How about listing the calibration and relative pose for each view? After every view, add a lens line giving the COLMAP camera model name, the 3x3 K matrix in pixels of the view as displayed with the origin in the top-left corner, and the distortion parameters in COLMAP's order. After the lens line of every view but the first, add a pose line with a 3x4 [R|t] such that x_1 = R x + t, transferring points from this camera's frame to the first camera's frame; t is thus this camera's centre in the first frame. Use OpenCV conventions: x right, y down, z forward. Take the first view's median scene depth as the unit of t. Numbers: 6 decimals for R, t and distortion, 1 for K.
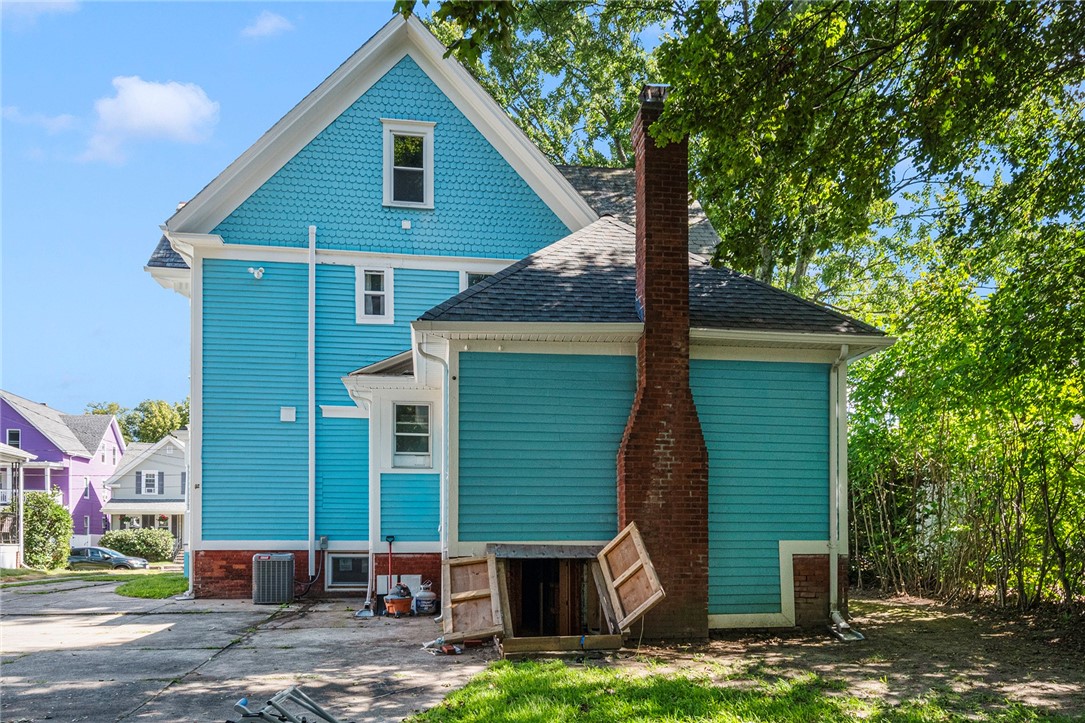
lens RADIAL K [[775.7, 0, 542.5], [0, 775.7, 346.9], [0, 0, 1]] dist [-0.003172, -0.001278]
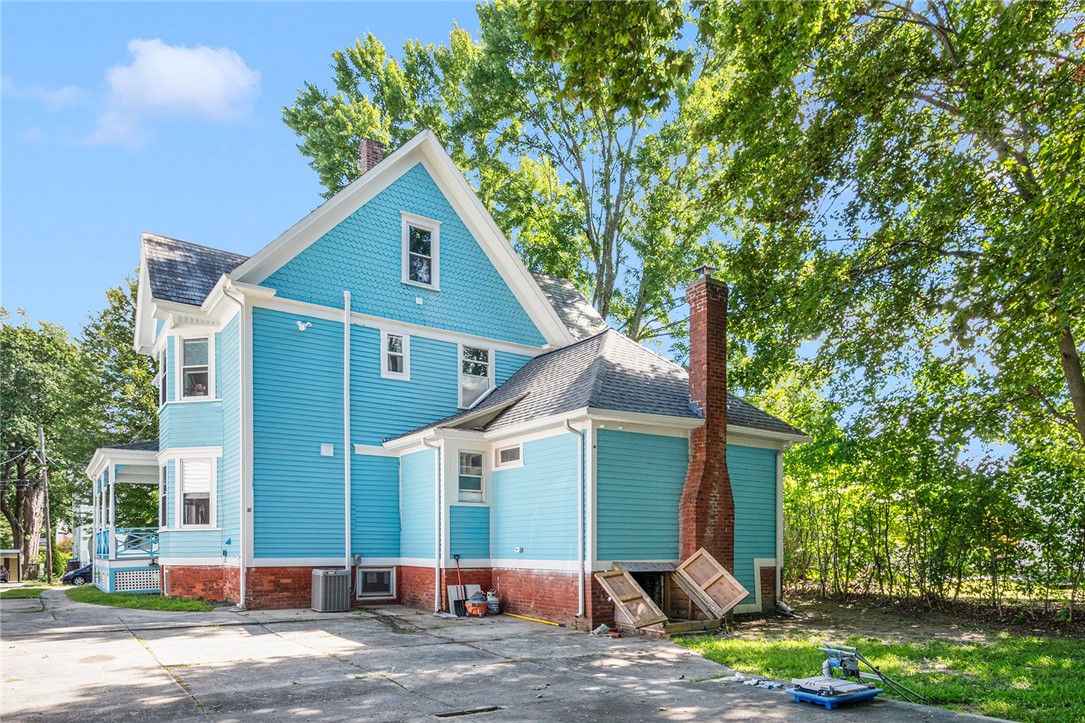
lens RADIAL K [[665.6, 0, 542.5], [0, 665.6, 361.5], [0, 0, 1]] dist [-0.002178, 0.000338]
pose [[0.908338, 0.113431, 0.402561, -0.451425], [-0.101074, 0.993525, -0.051888, -0.027727], [-0.405840, 0.006443, 0.913922, -0.062465]]
